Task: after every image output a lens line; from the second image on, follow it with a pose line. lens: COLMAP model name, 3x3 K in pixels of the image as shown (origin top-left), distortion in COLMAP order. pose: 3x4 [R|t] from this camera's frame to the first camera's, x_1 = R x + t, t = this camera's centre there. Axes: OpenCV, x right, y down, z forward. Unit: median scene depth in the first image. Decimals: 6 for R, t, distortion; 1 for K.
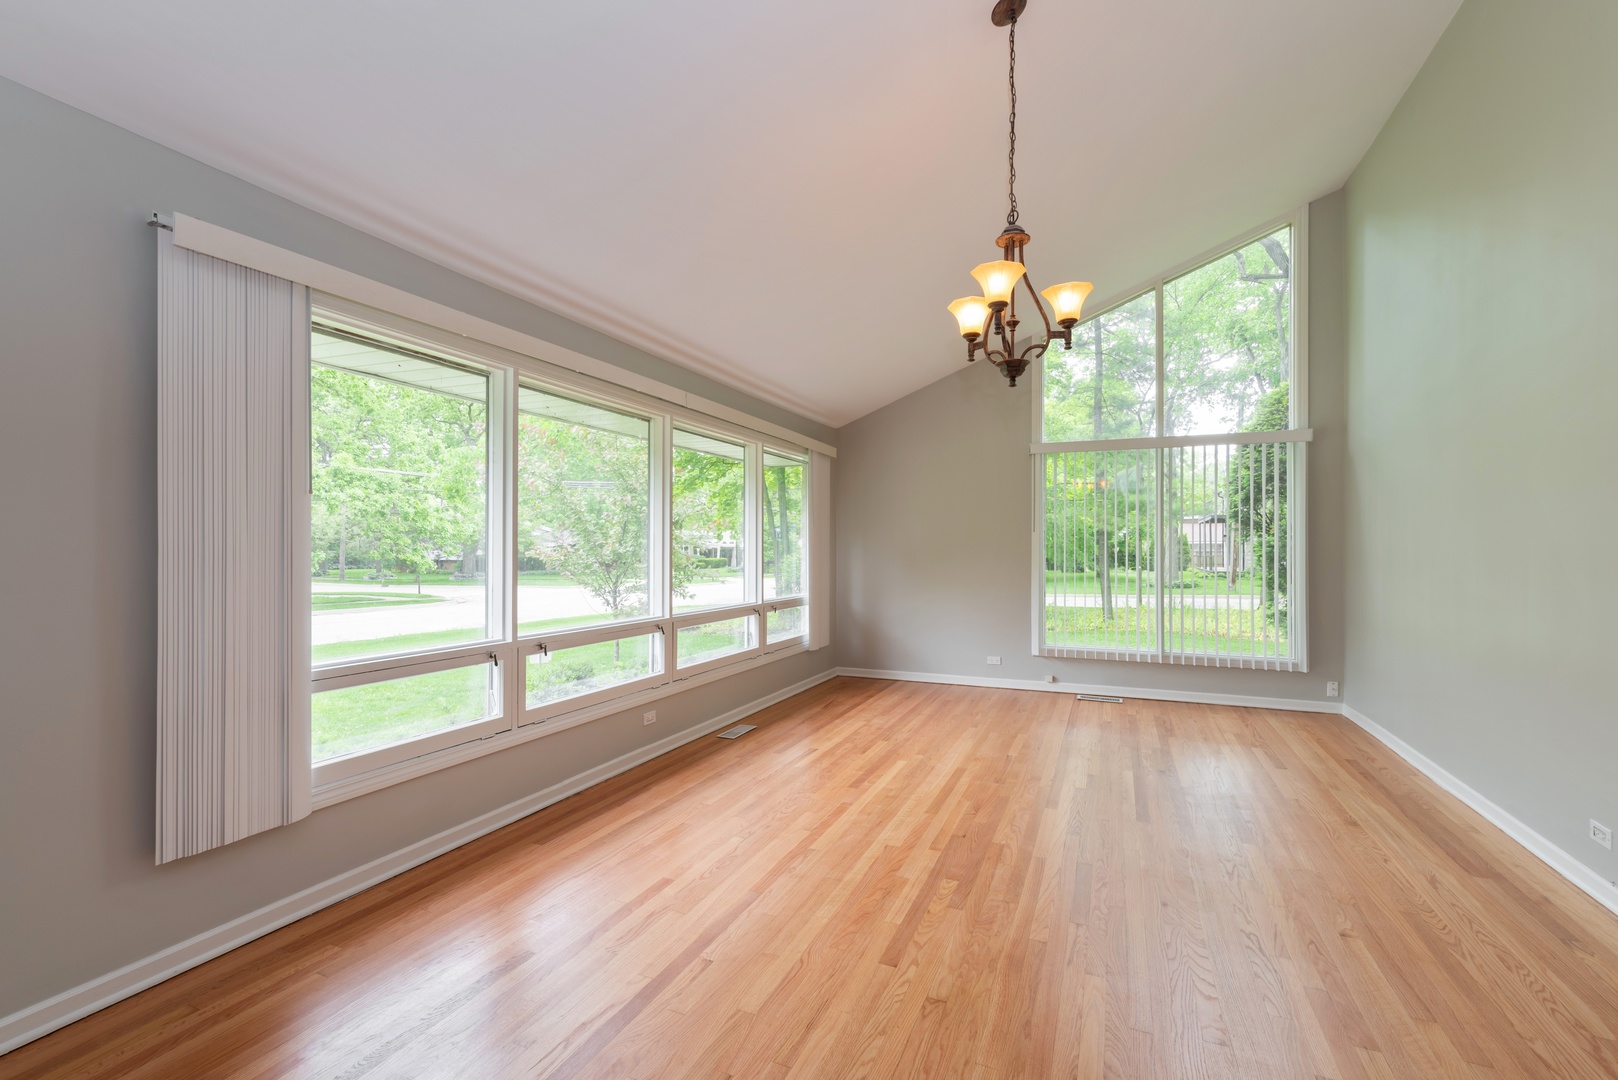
lens RADIAL K [[696.8, 0, 800.9], [0, 696.8, 547.4], [0, 0, 1]] dist [-0.000528, -0.000612]
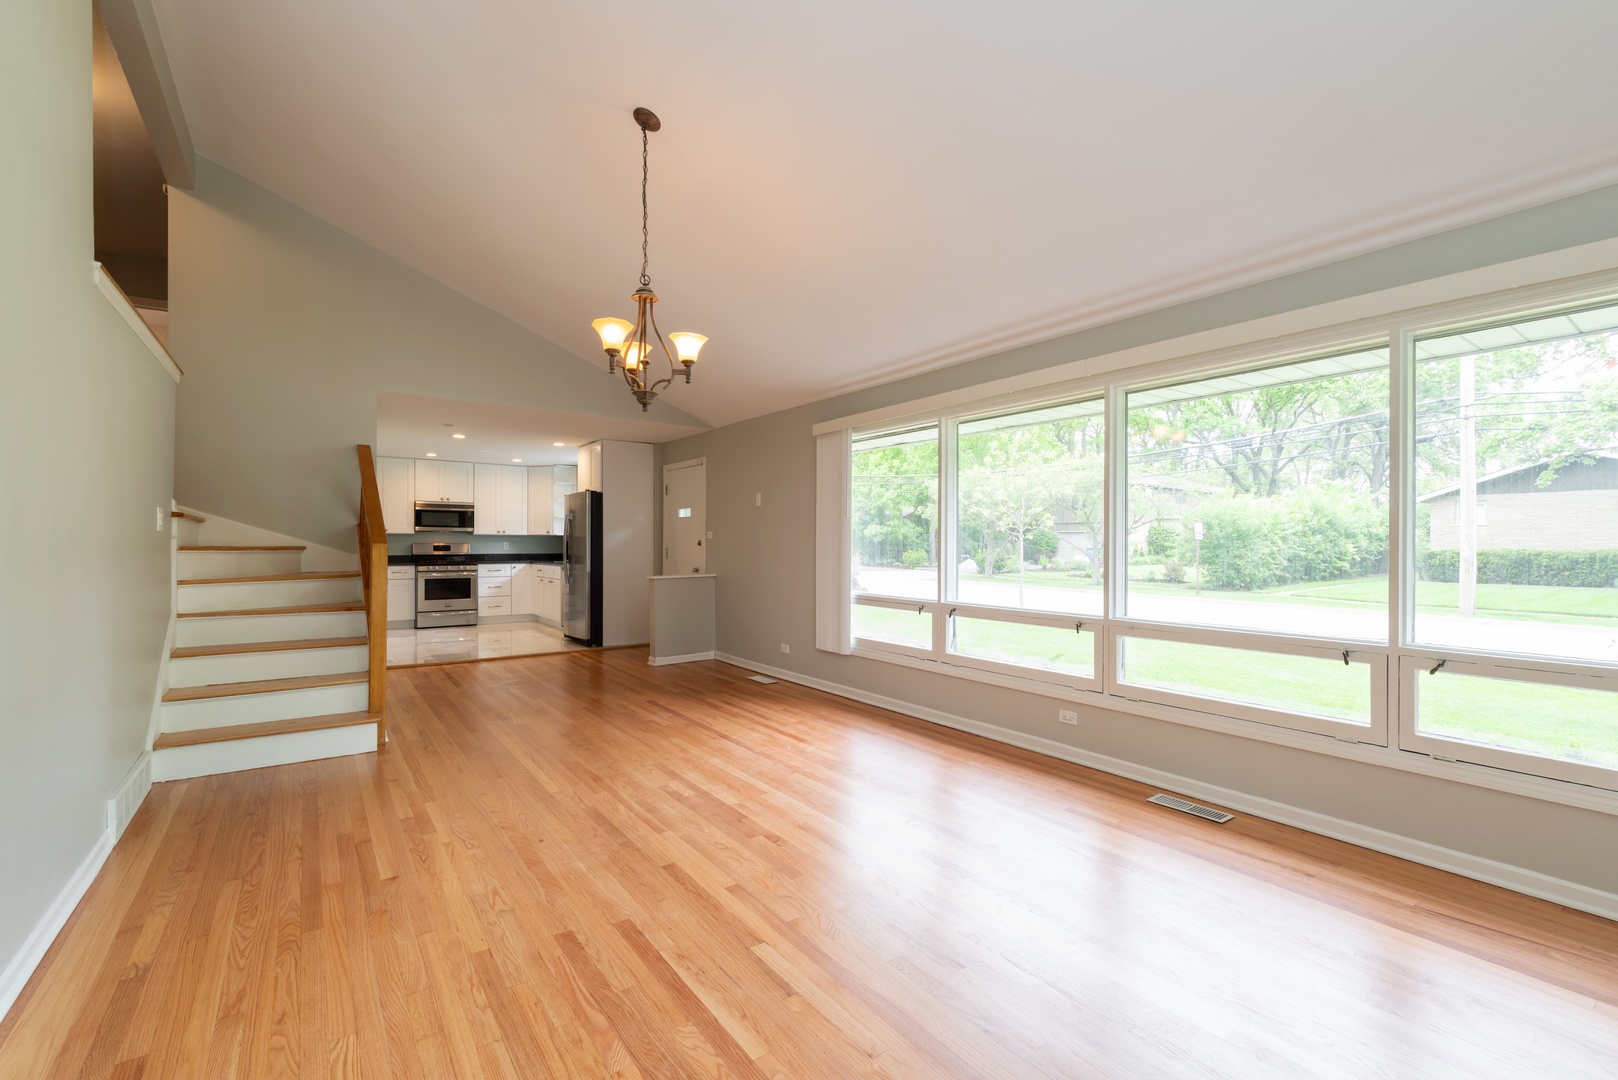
lens RADIAL K [[696.8, 0, 809.5], [0, 696.8, 544.3], [0, 0, 1]] dist [-0.000528, -0.000612]
pose [[-0.507320, -0.005700, -0.861739, 1.184401], [0.002423, 0.999965, -0.008041, 0.027608], [0.861754, -0.006167, -0.507289, 1.803594]]
